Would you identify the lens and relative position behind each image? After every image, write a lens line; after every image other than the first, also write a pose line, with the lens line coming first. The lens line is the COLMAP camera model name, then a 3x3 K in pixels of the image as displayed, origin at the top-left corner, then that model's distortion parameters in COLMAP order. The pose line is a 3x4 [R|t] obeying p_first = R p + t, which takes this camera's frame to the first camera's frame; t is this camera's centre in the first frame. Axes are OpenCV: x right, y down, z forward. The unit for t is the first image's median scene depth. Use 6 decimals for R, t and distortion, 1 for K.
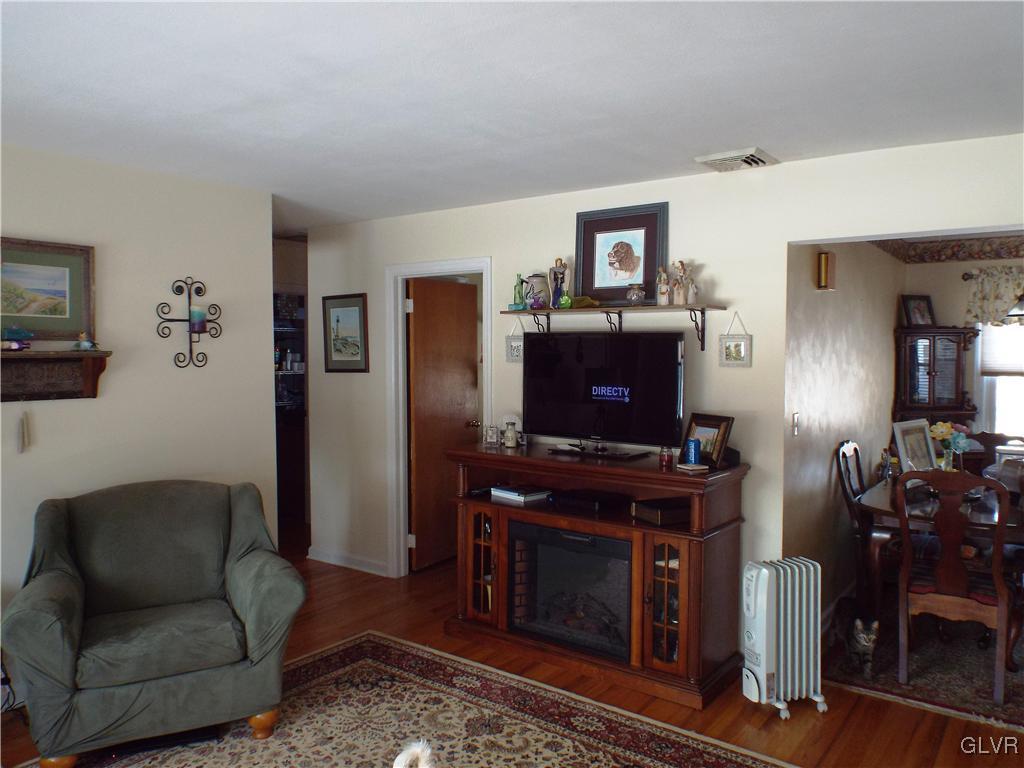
lens RADIAL K [[766.8, 0, 505.4], [0, 766.8, 380.9], [0, 0, 1]] dist [-0.005760, -0.009718]
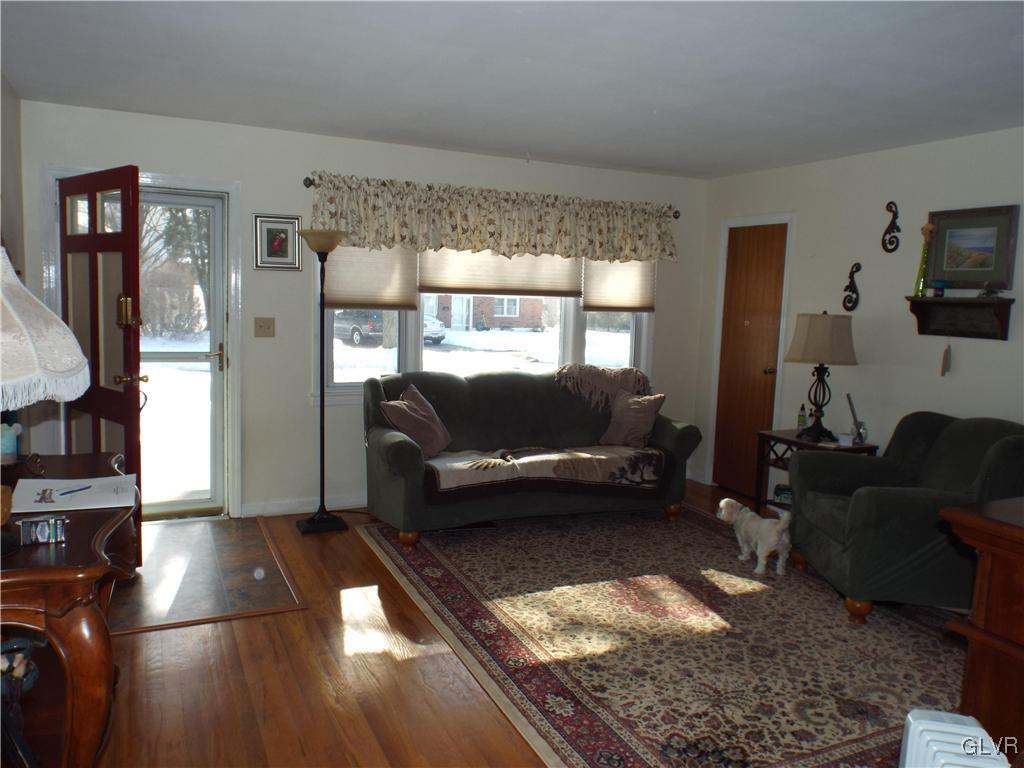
lens RADIAL K [[766.8, 0, 514.8], [0, 766.8, 384.0], [0, 0, 1]] dist [-0.005760, -0.009718]
pose [[-0.466986, 0.086056, -0.880067, 0.869593], [-0.064705, 0.989260, 0.131068, -0.016105], [0.881894, 0.118152, -0.456402, 0.961222]]
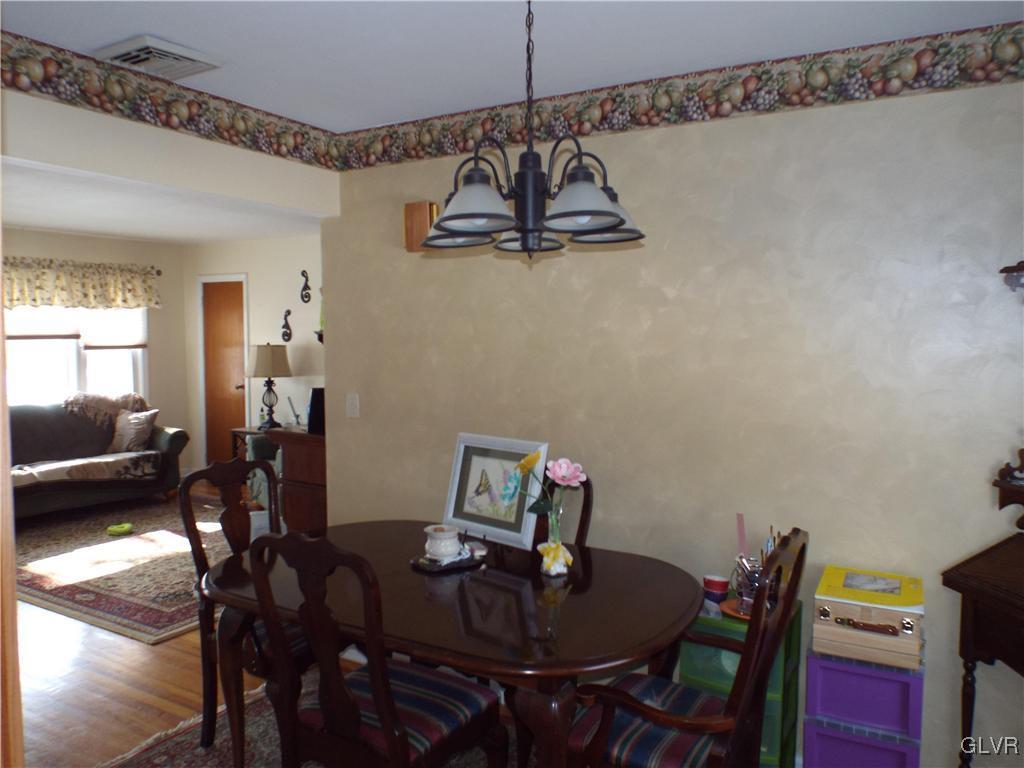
lens RADIAL K [[766.8, 0, 514.5], [0, 766.8, 377.9], [0, 0, 1]] dist [-0.005760, -0.009718]
pose [[0.111258, 0.059859, -0.991987, 1.542441], [-0.033849, 0.997833, 0.056415, -0.046895], [0.993215, 0.027301, 0.113043, 1.255484]]
